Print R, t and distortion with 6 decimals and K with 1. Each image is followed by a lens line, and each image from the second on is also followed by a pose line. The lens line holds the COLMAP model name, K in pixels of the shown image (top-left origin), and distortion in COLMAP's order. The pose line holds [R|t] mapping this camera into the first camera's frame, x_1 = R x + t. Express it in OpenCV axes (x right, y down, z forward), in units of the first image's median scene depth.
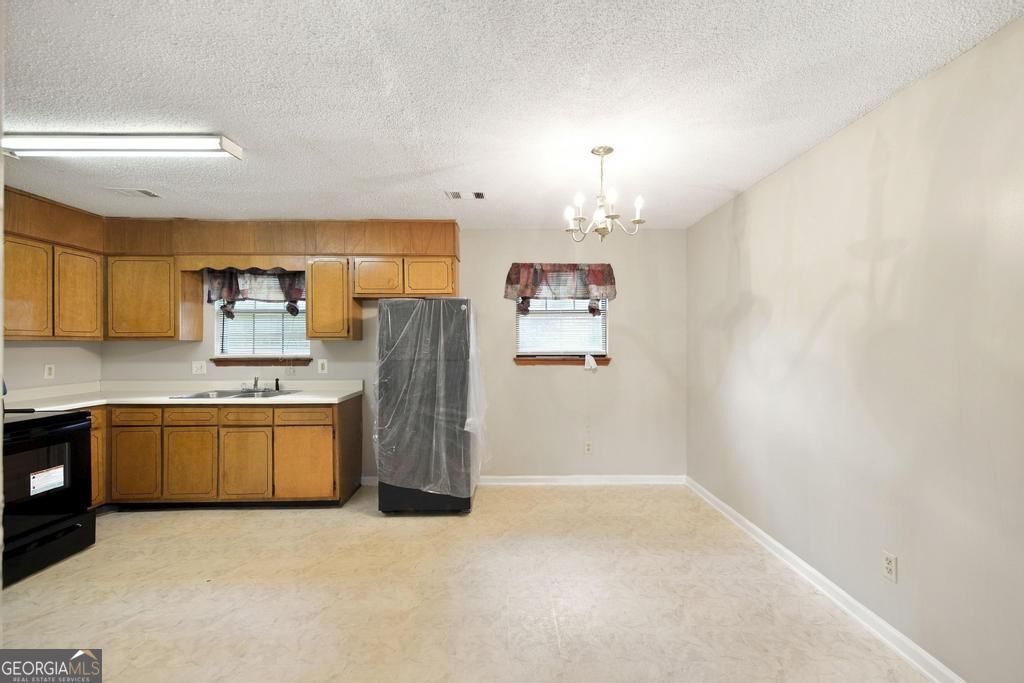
lens RADIAL K [[437.0, 0, 514.2], [0, 437.0, 341.1], [0, 0, 1]] dist [0.012606, -0.000159]
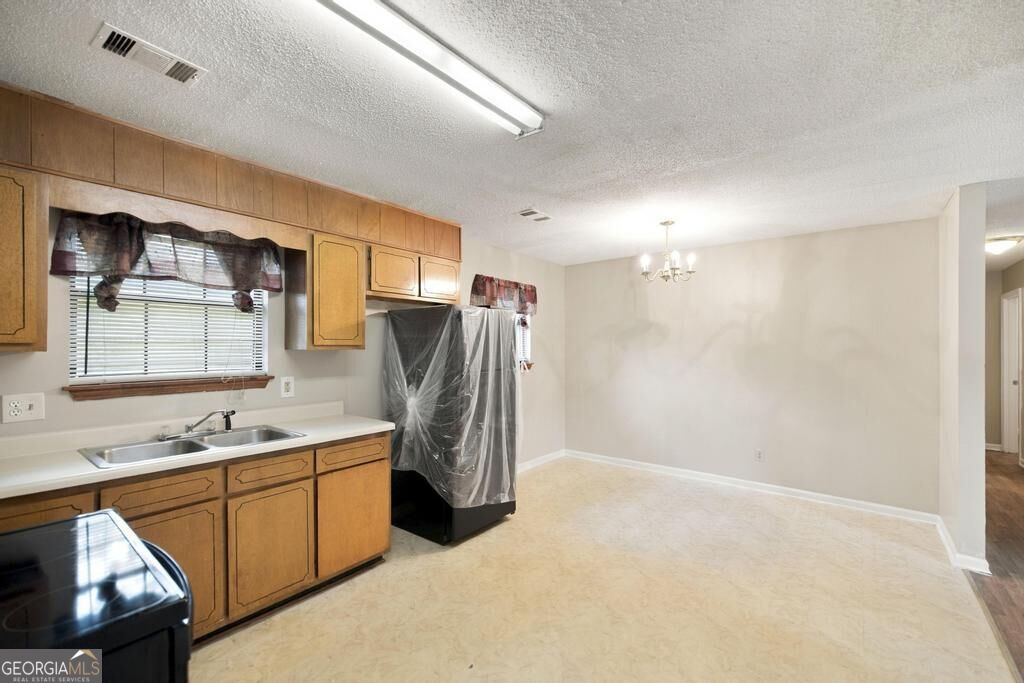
lens RADIAL K [[437.0, 0, 515.8], [0, 437.0, 344.4], [0, 0, 1]] dist [0.012606, -0.000159]
pose [[0.627463, 0.005855, 0.778624, -0.772982], [-0.006996, 0.999974, -0.001882, -0.011512], [-0.778615, -0.004267, 0.627488, 0.284848]]
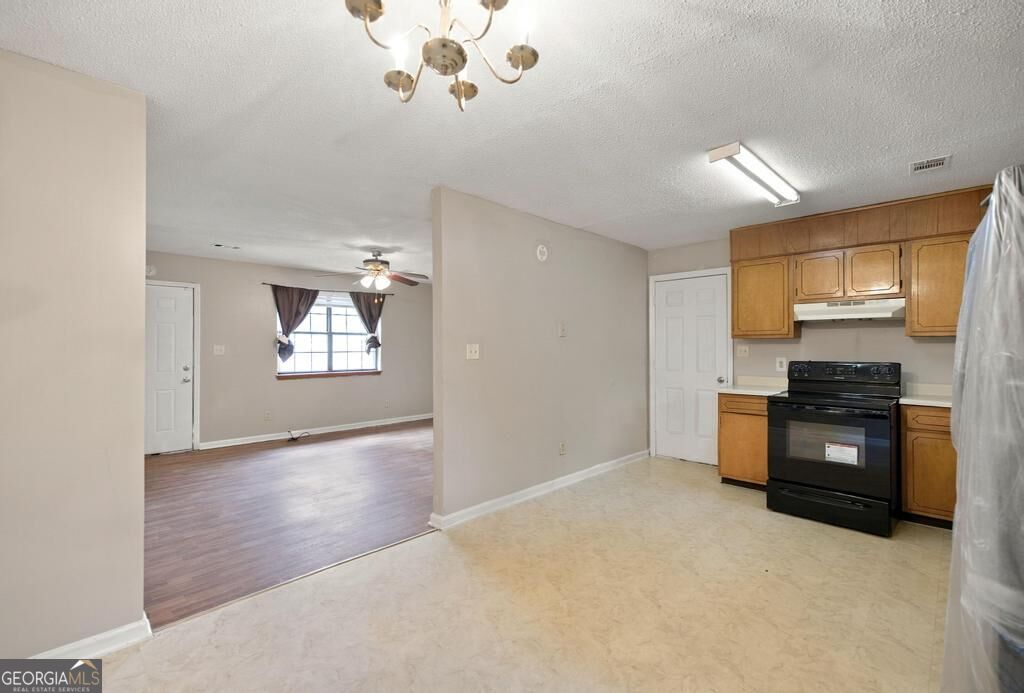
lens RADIAL K [[459.9, 0, 518.6], [0, 459.9, 346.9], [0, 0, 1]] dist [0.015038, -0.000113]
pose [[-0.701843, 0.003241, -0.712324, 0.291756], [0.004849, 0.999988, -0.000228, 0.014781], [0.712315, -0.003614, -0.701851, 0.834752]]
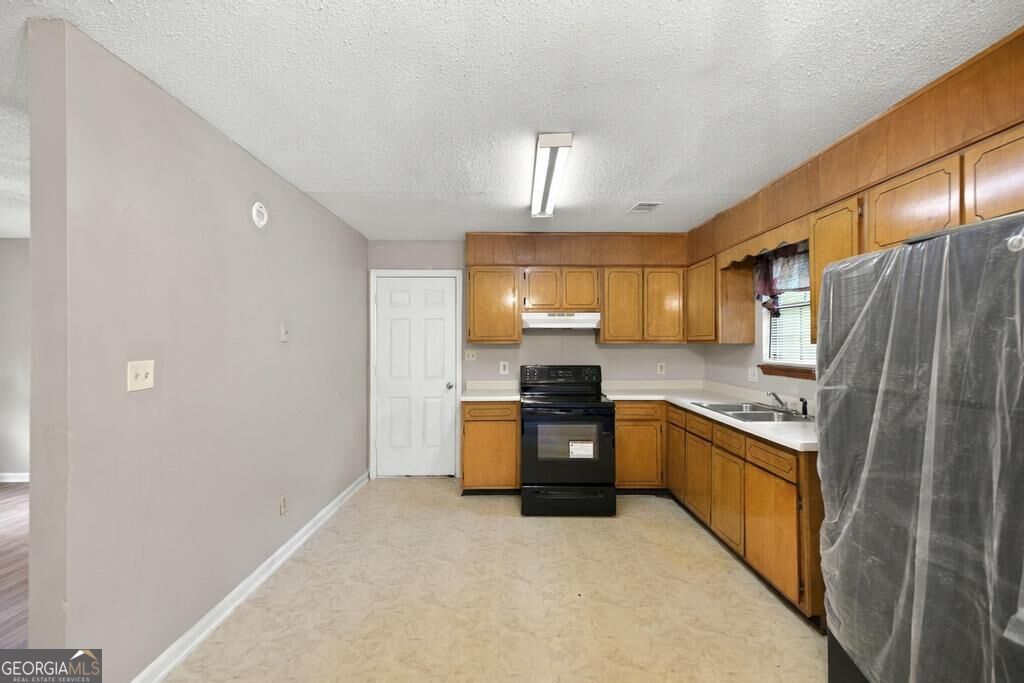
lens RADIAL K [[437.0, 0, 516.8], [0, 437.0, 338.5], [0, 0, 1]] dist [0.012606, -0.000159]
pose [[0.002784, -0.006834, -0.999973, 0.168492], [0.004380, 0.999967, -0.006822, -0.007711], [0.999987, -0.004361, 0.002814, 0.535113]]
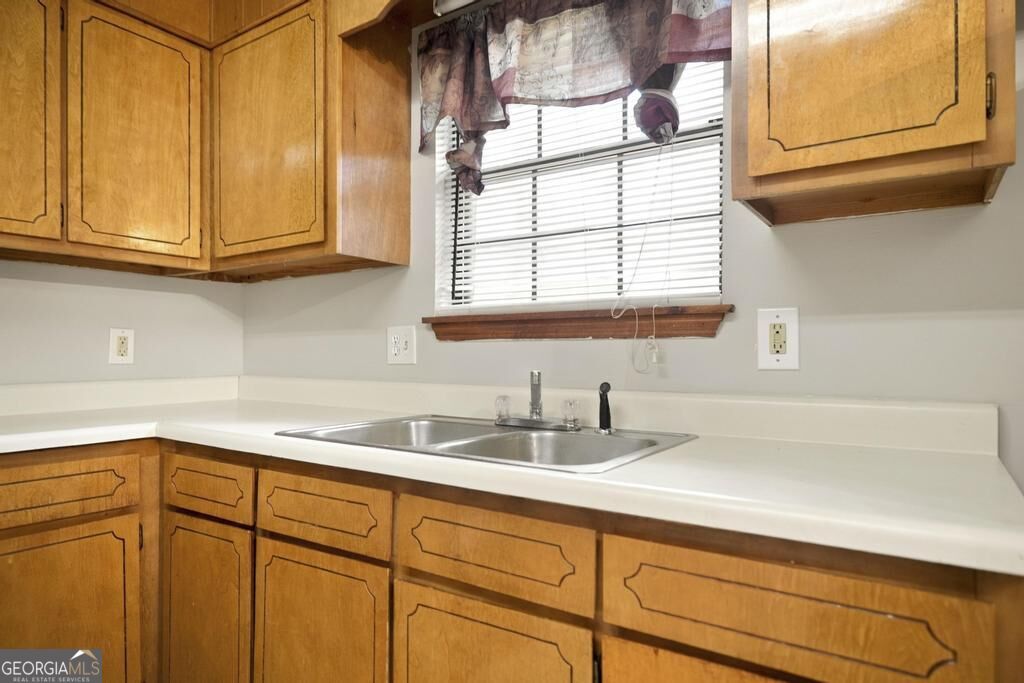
lens RADIAL K [[620.6, 0, 516.4], [0, 620.6, 352.5], [0, 0, 1]] dist [-0.002103, 0.002272]
pose [[0.821111, 0.002529, -0.570763, -0.372179], [-0.000601, 0.999993, 0.003565, 0.065881], [0.570769, -0.002584, 0.821107, 0.665256]]
